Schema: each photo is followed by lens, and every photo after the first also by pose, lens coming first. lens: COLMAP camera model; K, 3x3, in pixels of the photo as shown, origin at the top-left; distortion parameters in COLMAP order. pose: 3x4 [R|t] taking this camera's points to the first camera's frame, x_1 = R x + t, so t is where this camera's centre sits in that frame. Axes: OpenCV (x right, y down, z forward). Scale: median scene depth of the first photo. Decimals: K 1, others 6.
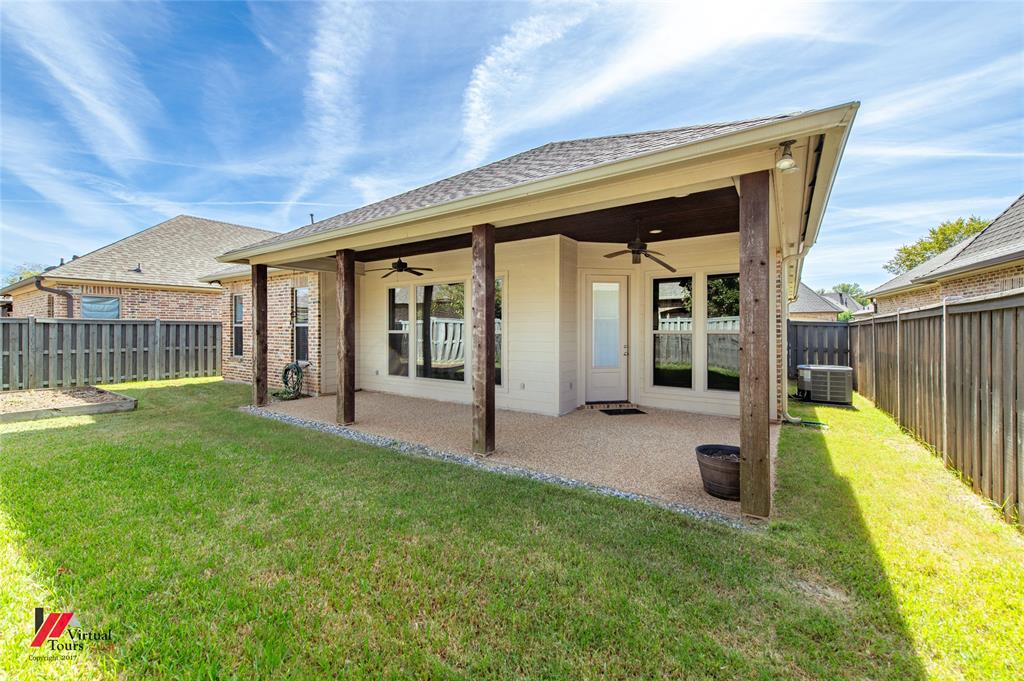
lens RADIAL K [[405.2, 0, 528.3], [0, 405.2, 325.8], [0, 0, 1]] dist [0.011201, -0.001603]
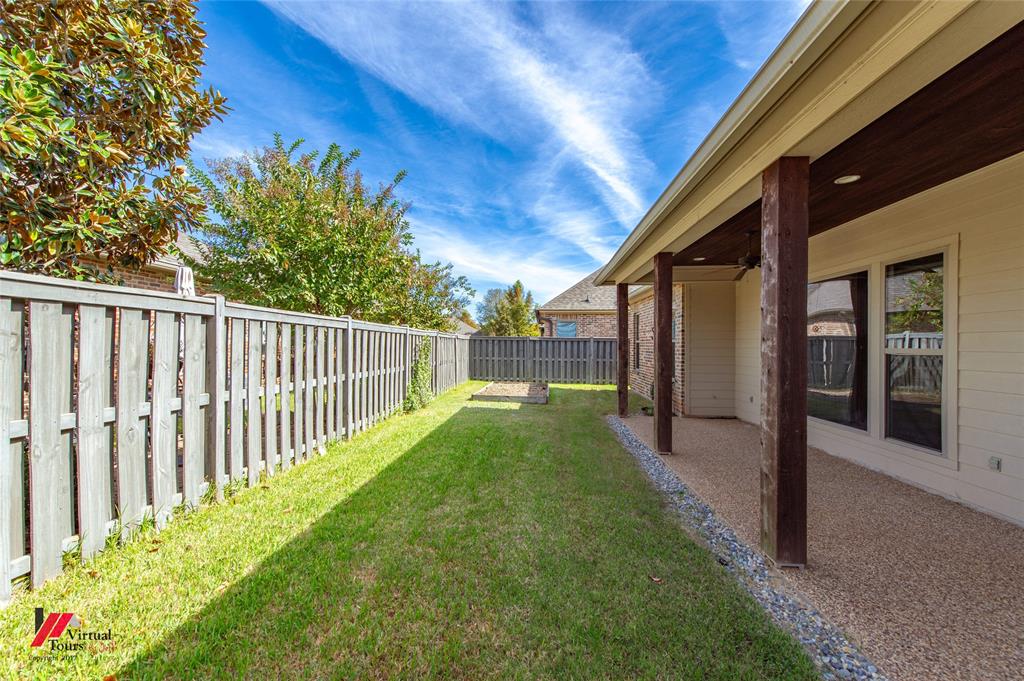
lens RADIAL K [[405.2, 0, 506.7], [0, 405.2, 340.7], [0, 0, 1]] dist [0.011201, -0.001603]
pose [[0.468343, -0.005008, -0.883533, 0.118849], [0.000464, 0.999985, -0.005422, 0.003801], [0.883547, 0.002129, 0.468338, 0.208023]]
